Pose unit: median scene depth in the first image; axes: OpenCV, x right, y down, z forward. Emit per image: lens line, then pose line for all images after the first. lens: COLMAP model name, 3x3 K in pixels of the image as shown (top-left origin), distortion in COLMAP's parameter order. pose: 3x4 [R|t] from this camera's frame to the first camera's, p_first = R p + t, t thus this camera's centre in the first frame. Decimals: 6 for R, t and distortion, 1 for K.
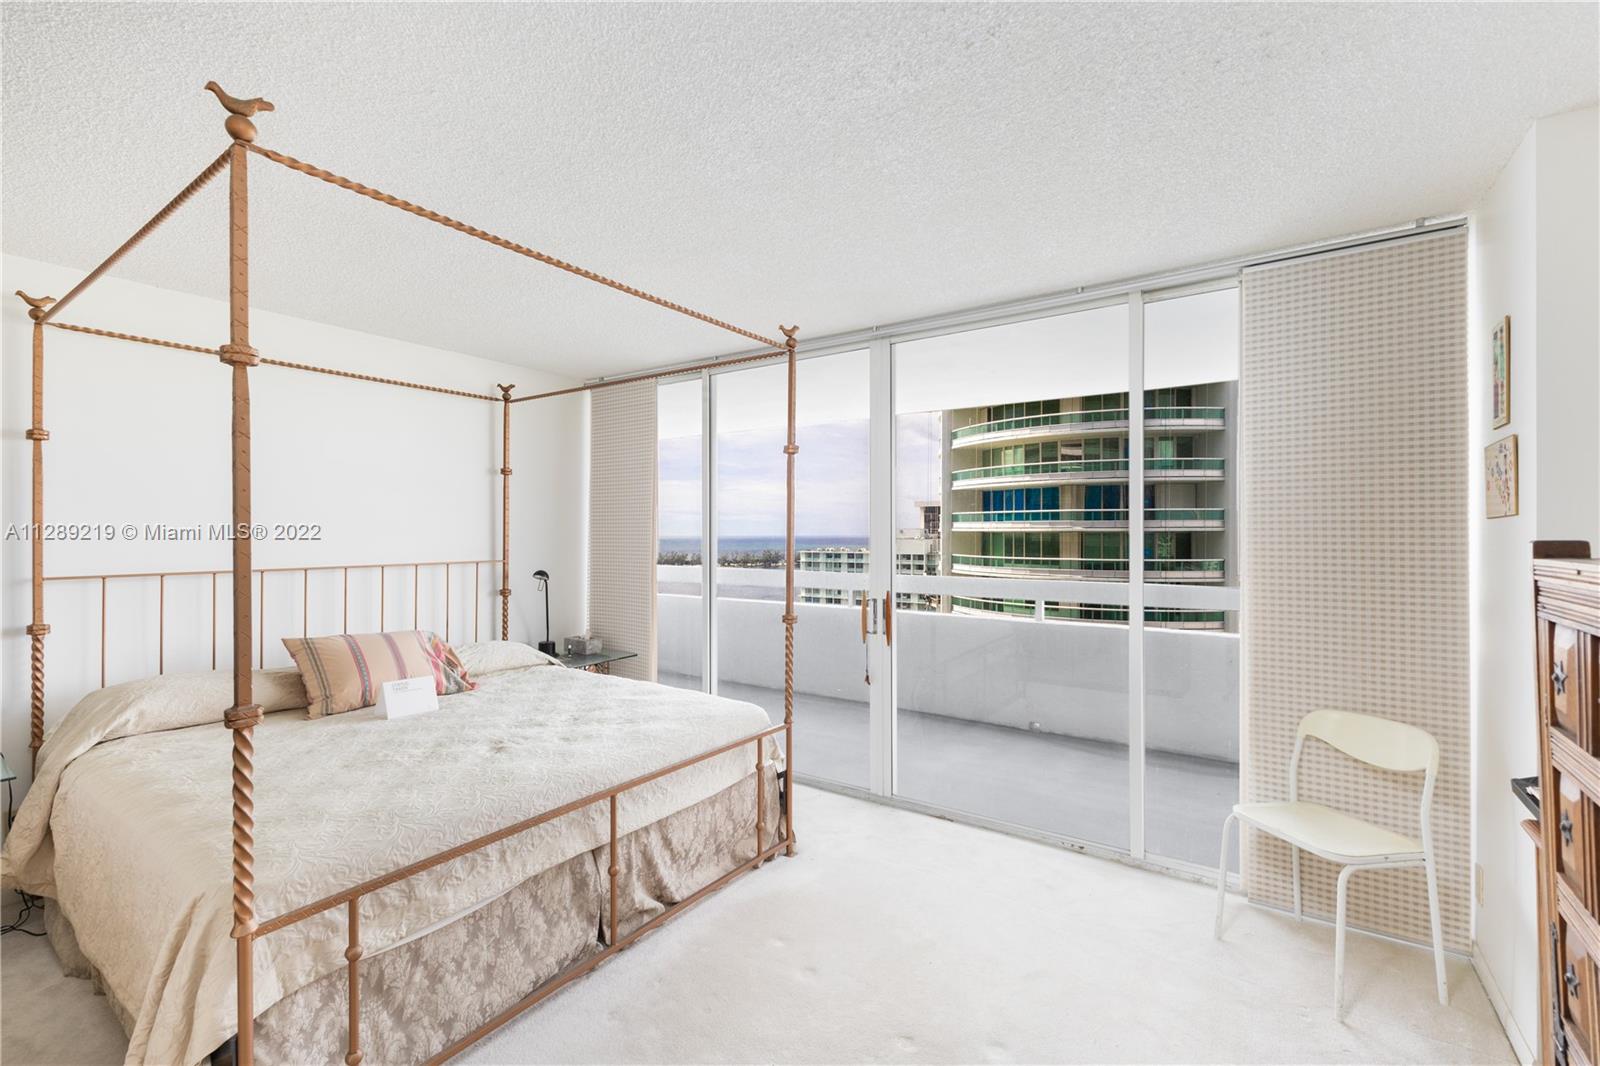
lens RADIAL K [[691.4, 0, 800.0], [0, 691.4, 533.0], [0, 0, 1]] dist [0.000981, -0.000018]
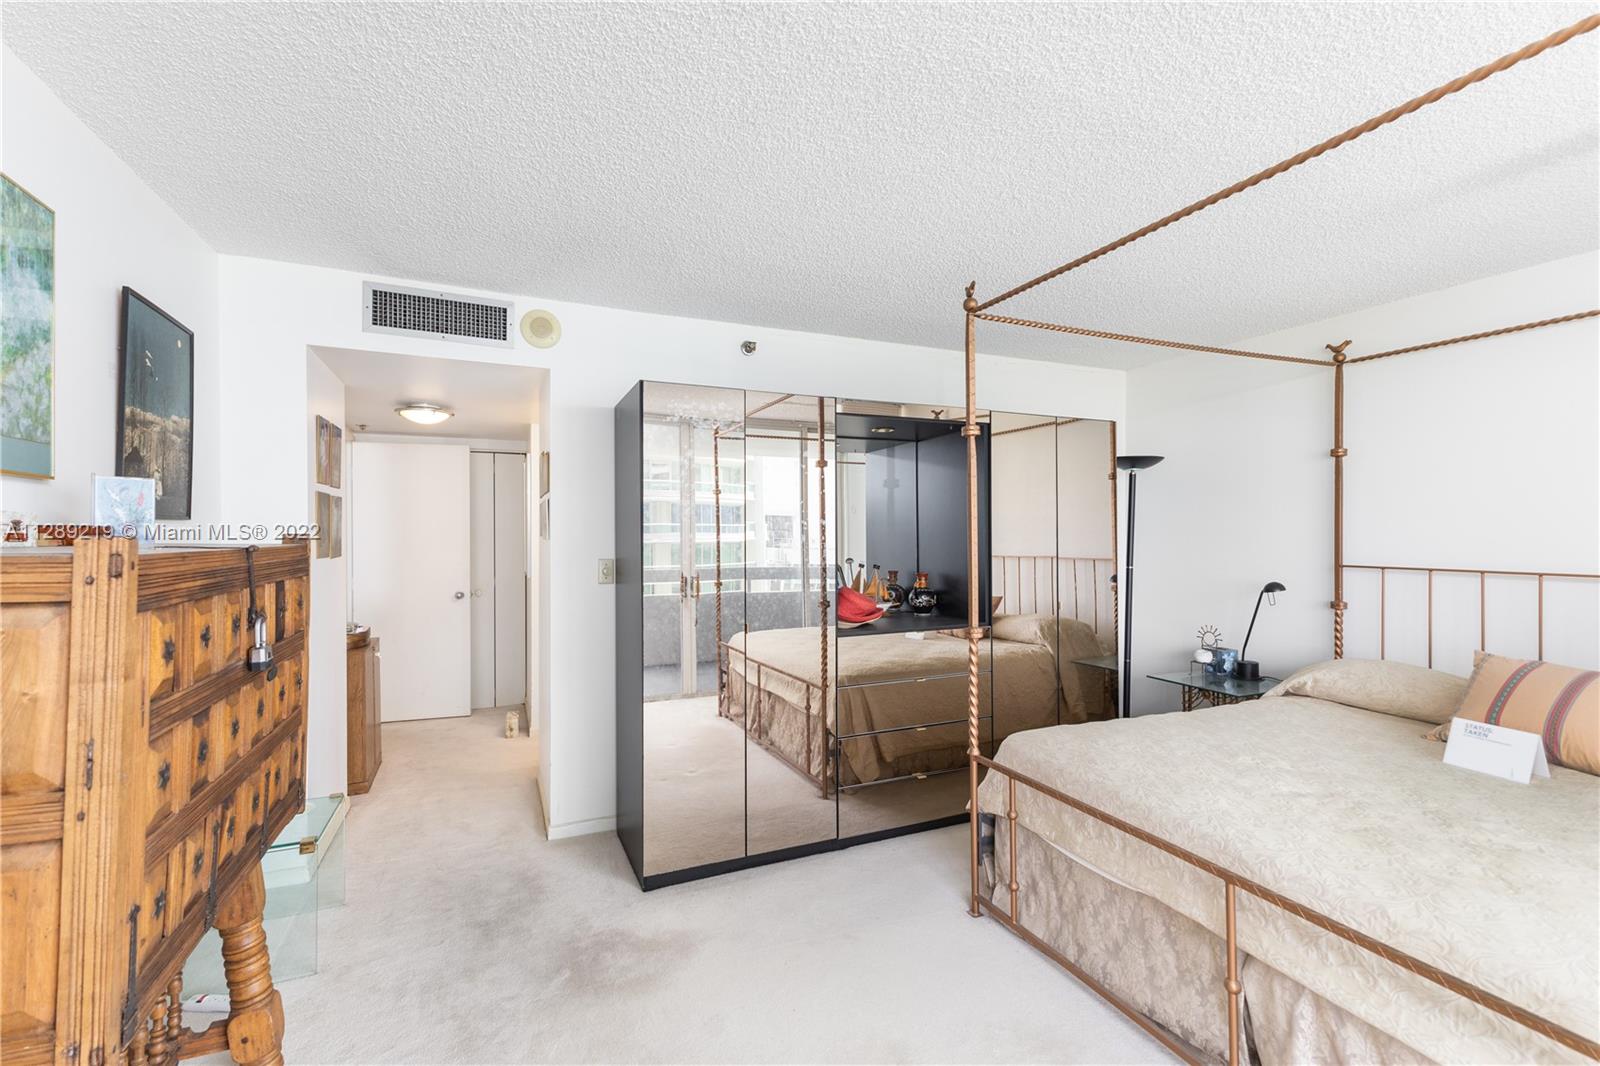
lens RADIAL K [[691.4, 0, 800.0], [0, 691.4, 533.0], [0, 0, 1]] dist [0.000981, -0.000018]
pose [[-0.513880, 0.010489, -0.857798, 0.554819], [0.006672, 0.999944, 0.008230, -0.011302], [0.857836, -0.001494, -0.513921, 0.883196]]
